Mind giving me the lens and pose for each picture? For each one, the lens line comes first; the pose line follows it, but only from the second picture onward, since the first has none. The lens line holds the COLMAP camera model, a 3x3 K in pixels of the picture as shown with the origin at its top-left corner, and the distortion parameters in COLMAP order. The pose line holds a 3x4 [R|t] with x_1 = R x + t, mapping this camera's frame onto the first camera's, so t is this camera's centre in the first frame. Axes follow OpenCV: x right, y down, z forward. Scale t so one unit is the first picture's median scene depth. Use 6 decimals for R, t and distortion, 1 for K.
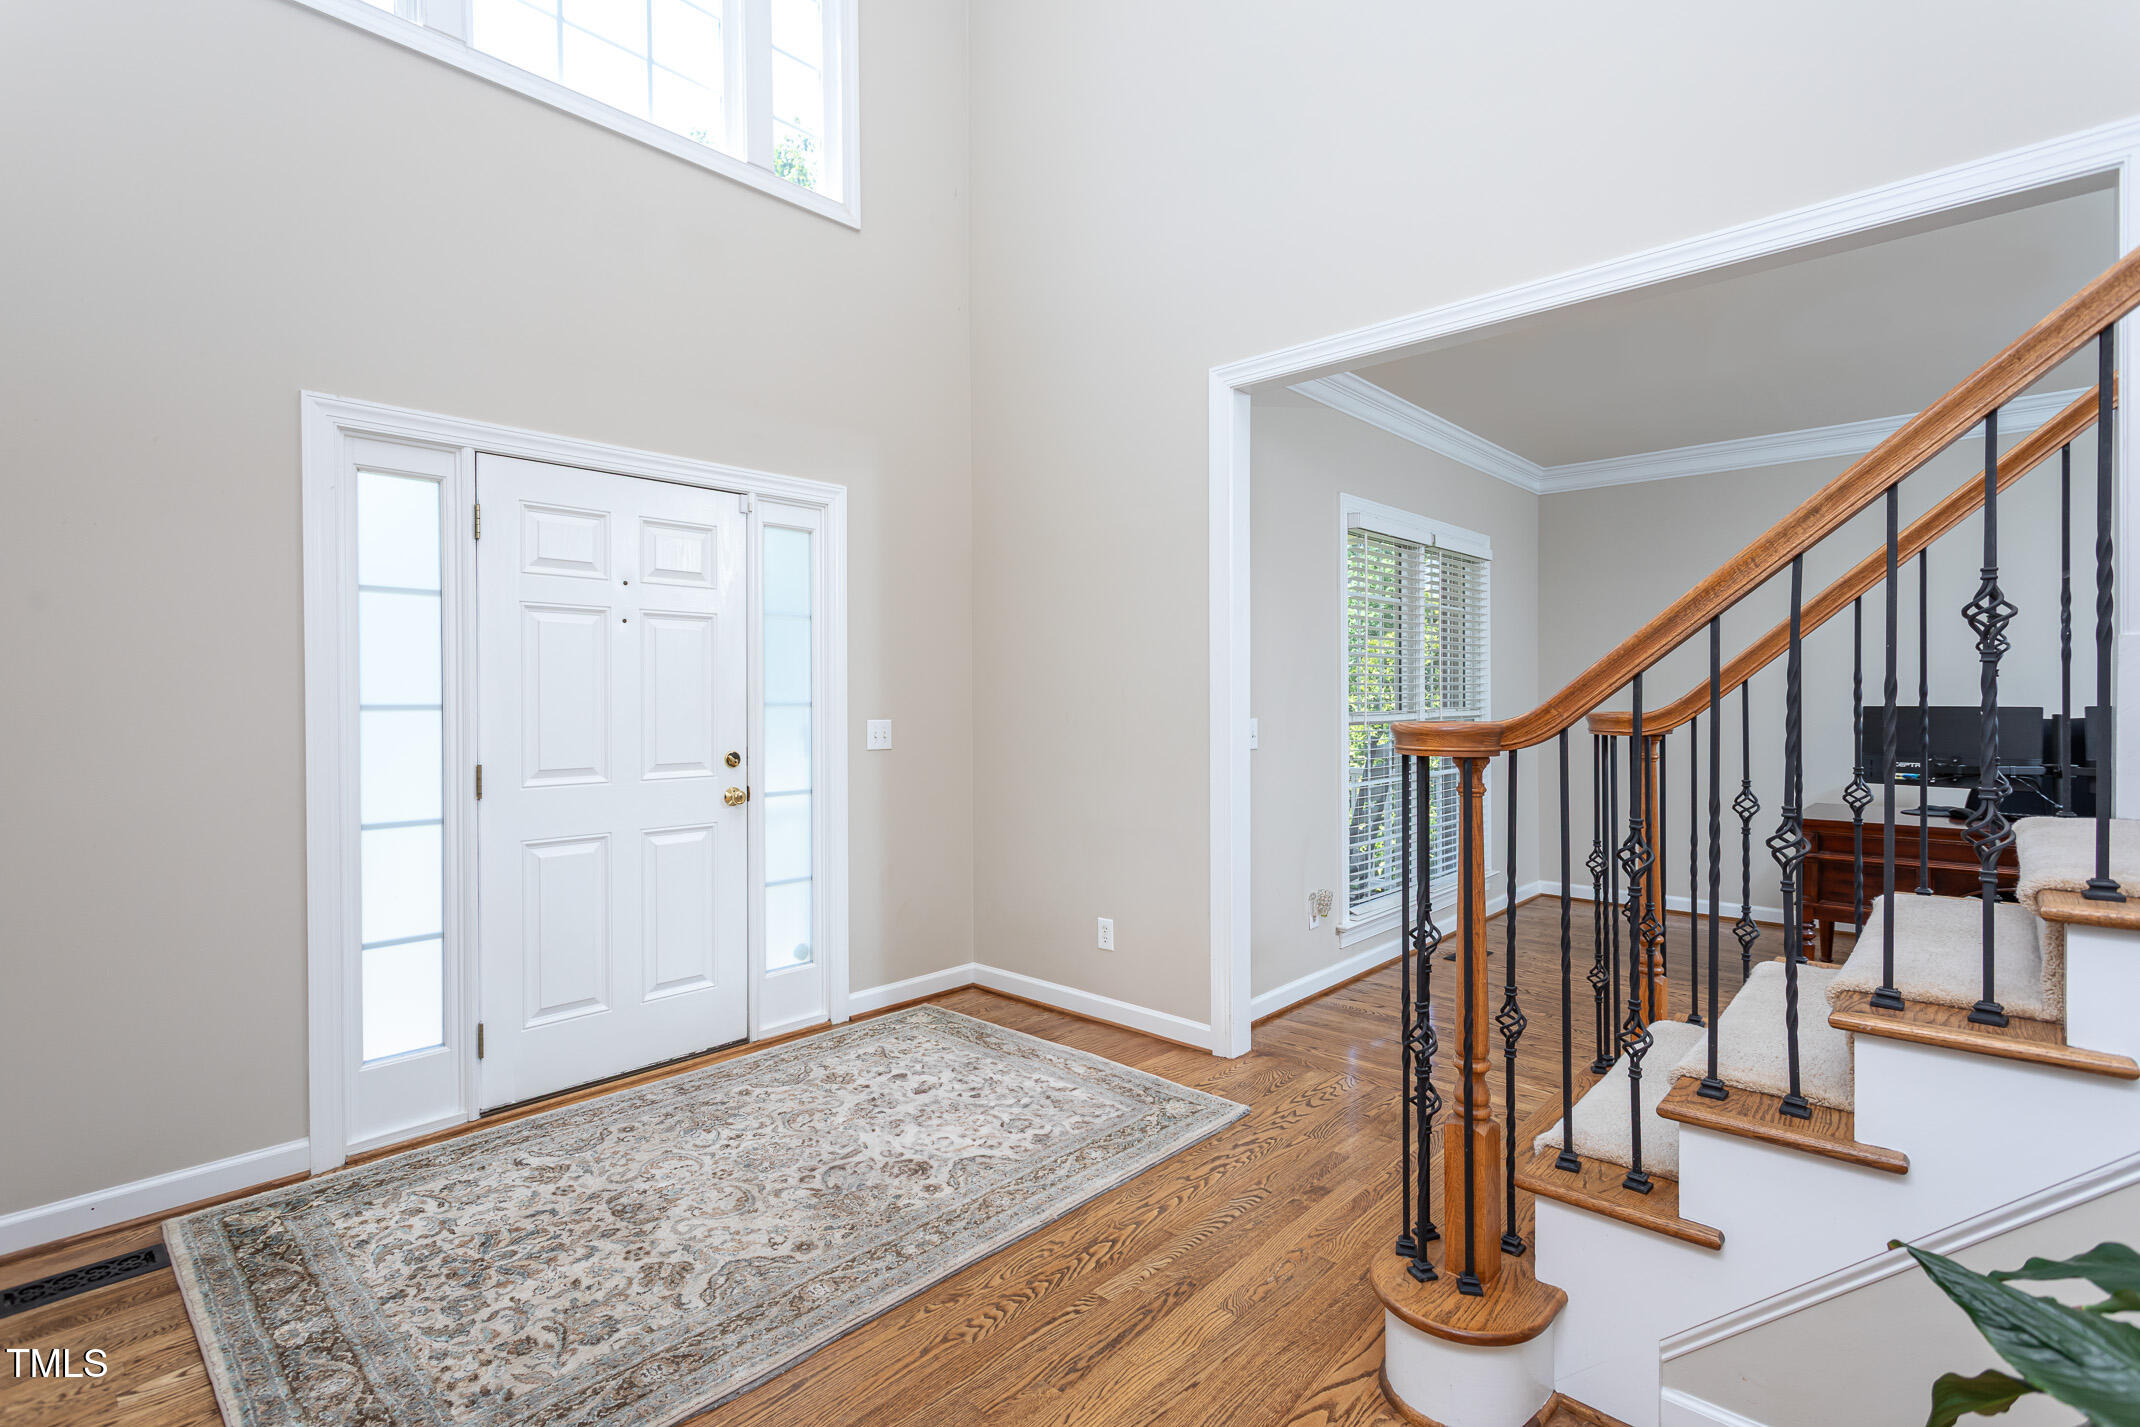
lens RADIAL K [[1021.7, 0, 1068.0], [0, 1021.7, 700.8], [0, 0, 1]] dist [0.000449, 0.000065]
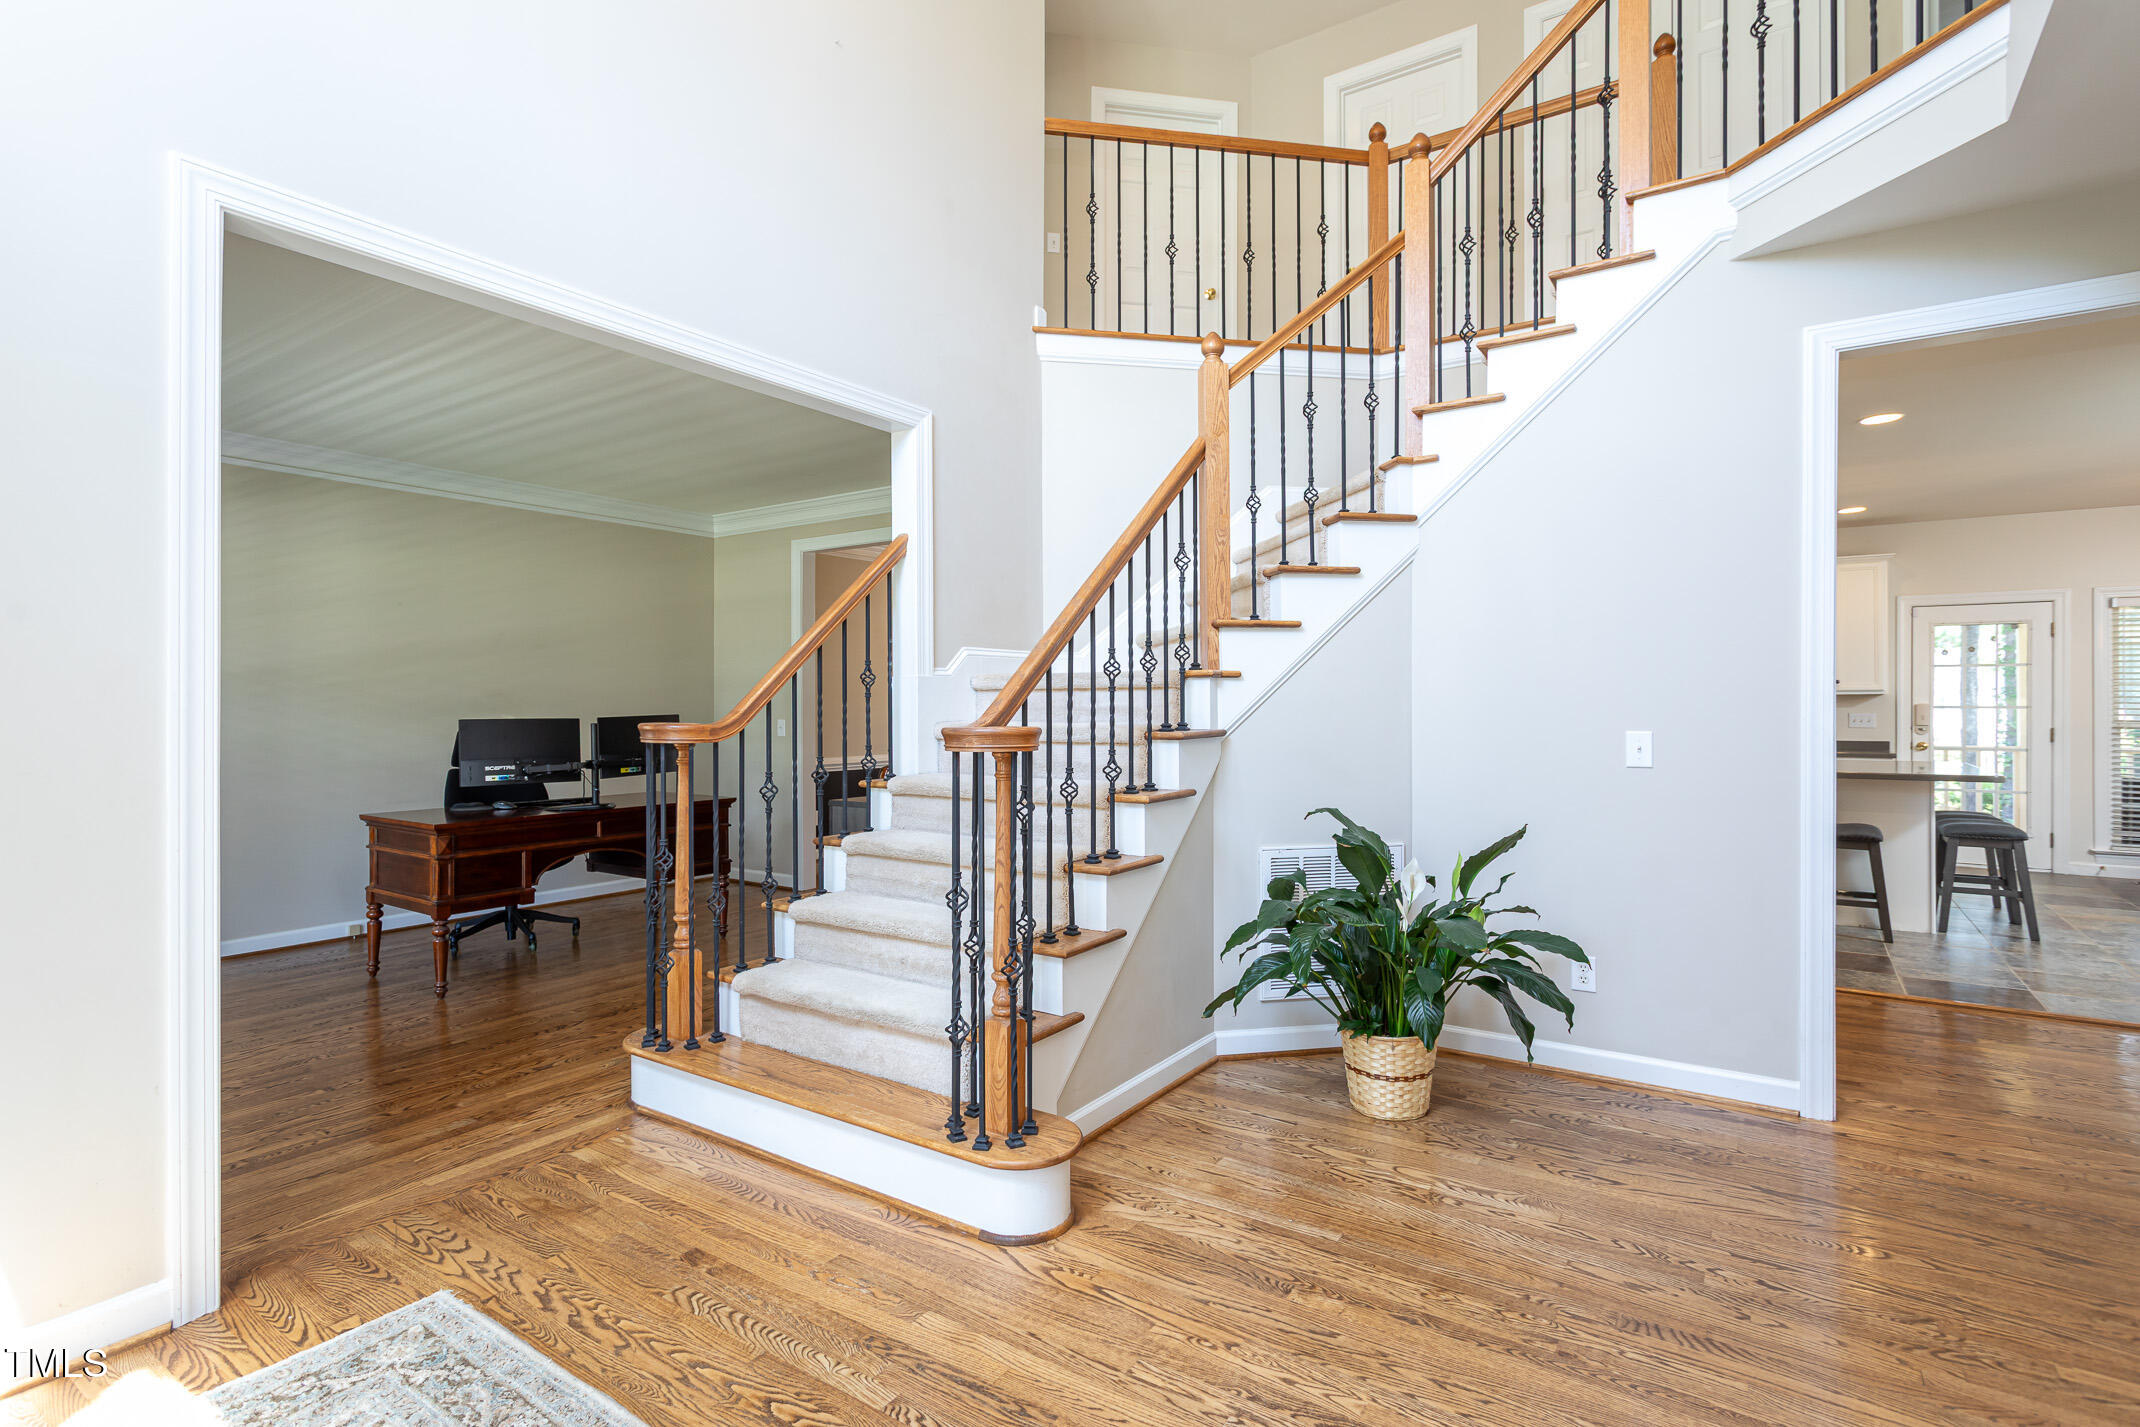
lens RADIAL K [[1021.7, 0, 1071.4], [0, 1021.7, 708.3], [0, 0, 1]] dist [0.000449, 0.000065]
pose [[-0.143720, -0.000229, 0.989618, -0.925873], [0.012400, 0.999921, 0.002032, 0.005149], [-0.989541, 0.012564, -0.143705, 1.075184]]
